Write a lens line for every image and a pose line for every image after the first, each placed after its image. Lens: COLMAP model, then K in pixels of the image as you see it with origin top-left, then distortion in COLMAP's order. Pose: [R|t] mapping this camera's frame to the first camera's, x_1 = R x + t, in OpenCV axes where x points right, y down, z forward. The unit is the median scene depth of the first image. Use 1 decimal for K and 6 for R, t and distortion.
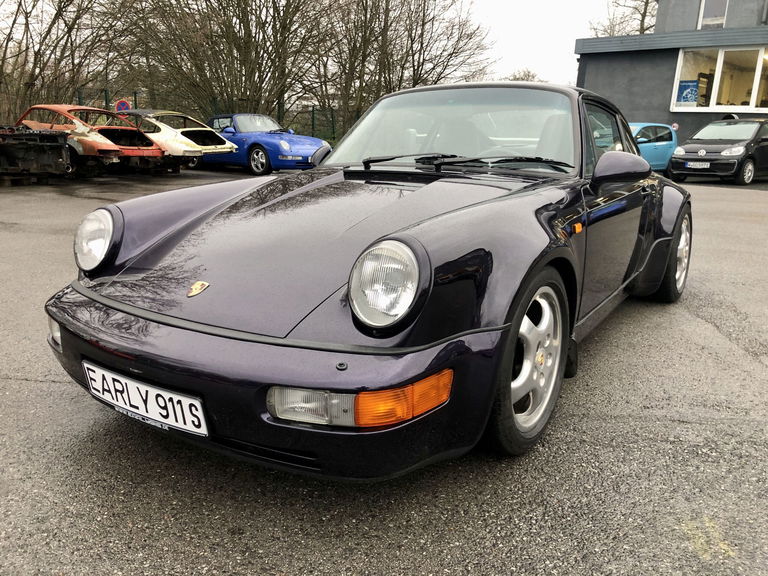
lens RADIAL K [[637.2, 0, 384.2], [0, 637.2, 282.9], [0, 0, 1]] dist [0.014507, -0.005614]
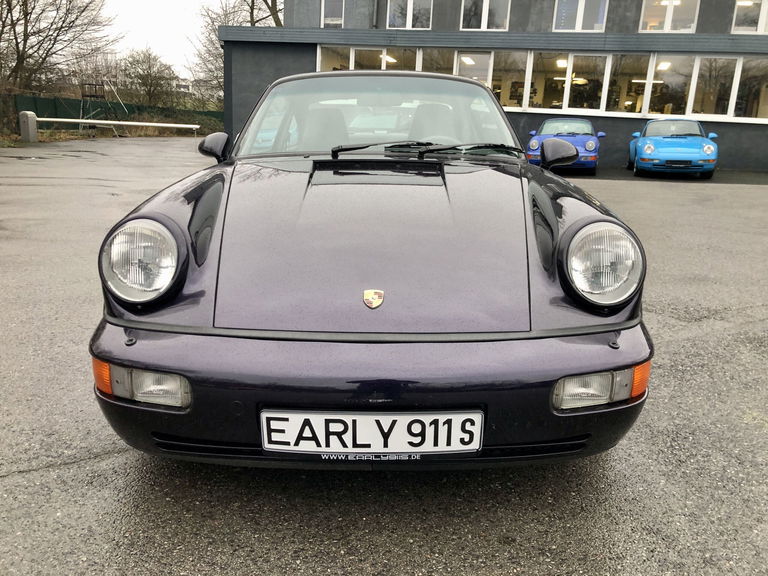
lens RADIAL K [[637.2, 0, 384.2], [0, 637.2, 282.9], [0, 0, 1]] dist [0.014507, -0.005614]
pose [[0.825671, -0.128819, 0.549248, -0.548981], [0.118010, 0.991480, 0.055138, -0.042429], [-0.551671, 0.019291, 0.833839, 0.191412]]
